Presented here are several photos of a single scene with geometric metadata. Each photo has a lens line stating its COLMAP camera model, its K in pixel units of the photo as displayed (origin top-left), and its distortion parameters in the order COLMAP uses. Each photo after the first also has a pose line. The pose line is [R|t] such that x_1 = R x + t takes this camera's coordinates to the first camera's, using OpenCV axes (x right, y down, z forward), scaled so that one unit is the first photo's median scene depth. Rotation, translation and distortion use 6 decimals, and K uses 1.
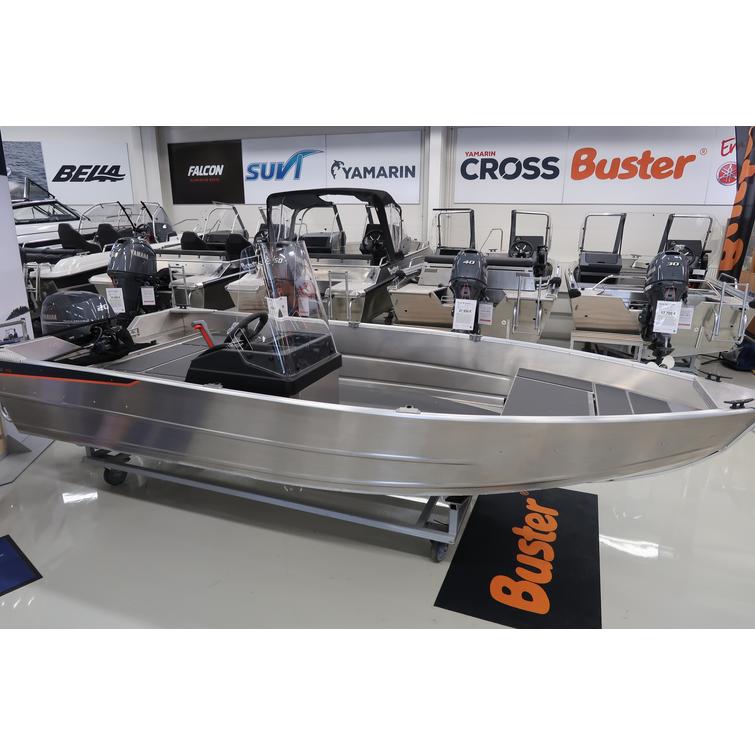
lens RADIAL K [[519.2, 0, 377.5], [0, 519.2, 377.5], [0, 0, 1]] dist [-0.027393, 0.003131]
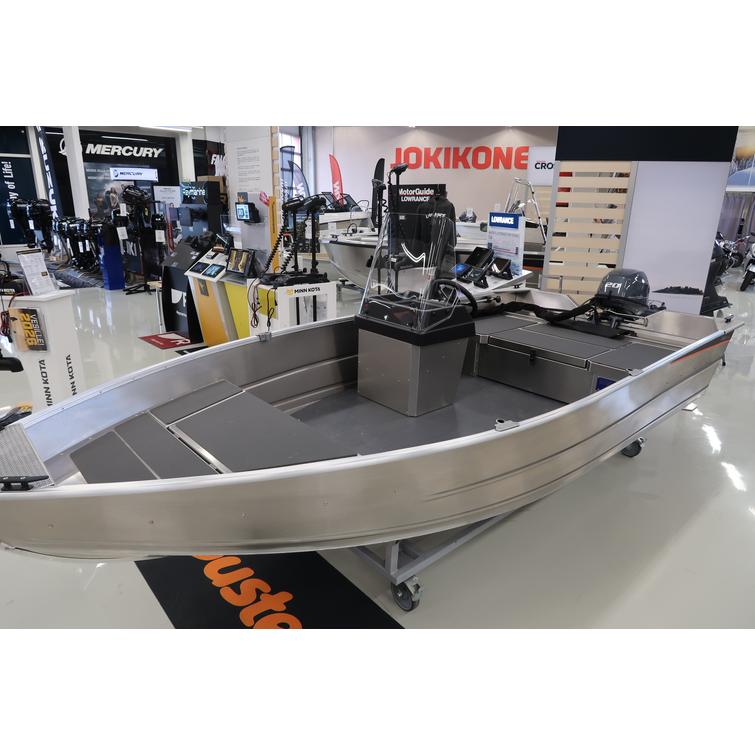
lens RADIAL K [[519.2, 0, 377.5], [0, 519.2, 377.5], [0, 0, 1]] dist [-0.027393, 0.003131]
pose [[-0.486719, 0.284435, -0.825955, 0.346692], [-0.270879, 0.849759, 0.452255, -0.163258], [0.830500, 0.443855, -0.336546, 0.579598]]
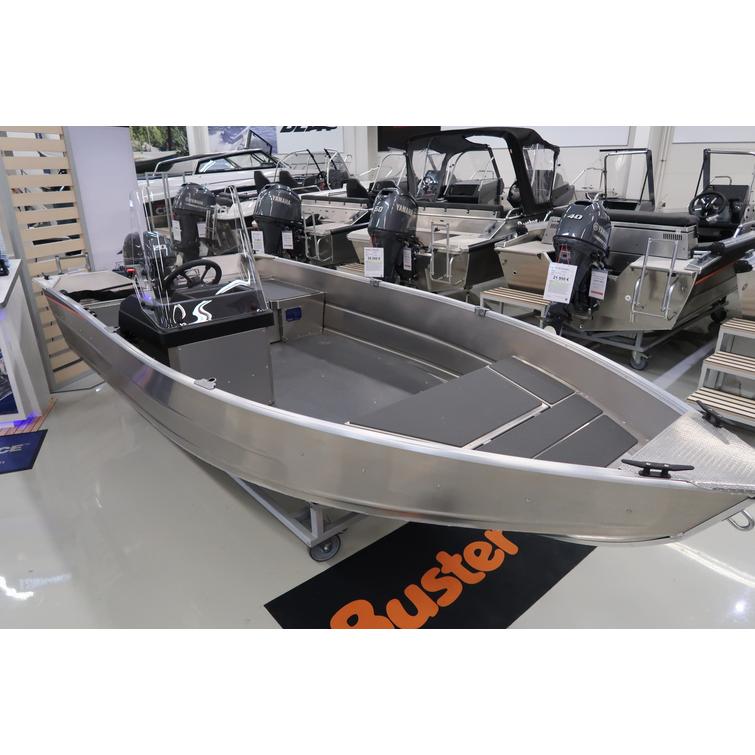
lens RADIAL K [[519.2, 0, 377.5], [0, 519.2, 377.5], [0, 0, 1]] dist [-0.027393, 0.003131]
pose [[0.885326, 0.164059, -0.435065, 0.230373], [-0.124979, 0.985214, 0.117191, -0.028074], [0.447859, -0.049379, 0.892740, 0.119368]]
